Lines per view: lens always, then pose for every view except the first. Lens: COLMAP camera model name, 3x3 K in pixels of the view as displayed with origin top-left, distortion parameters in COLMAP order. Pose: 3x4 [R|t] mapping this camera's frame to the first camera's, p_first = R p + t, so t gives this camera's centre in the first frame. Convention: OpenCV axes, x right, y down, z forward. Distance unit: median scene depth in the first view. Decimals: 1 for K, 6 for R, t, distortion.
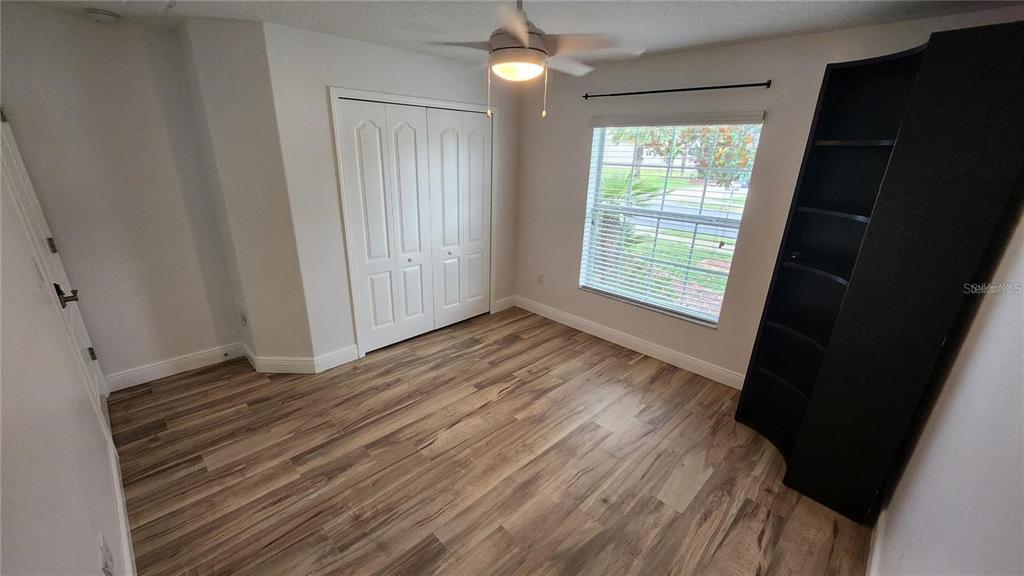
lens RADIAL K [[404.1, 0, 507.0], [0, 404.1, 296.5], [0, 0, 1]] dist [-0.002819, 0.001194]
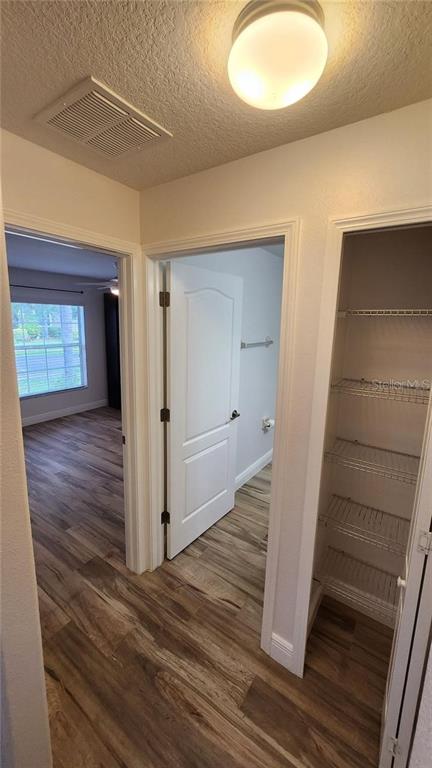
lens RADIAL K [[303.1, 0, 212.6], [0, 303.1, 378.1], [0, 0, 1]] dist [-0.002819, 0.001194]
pose [[-0.192797, -0.203646, 0.959874, -1.297193], [0.305578, 0.917121, 0.255953, -0.201324], [-0.932444, 0.342663, -0.114588, 0.492143]]
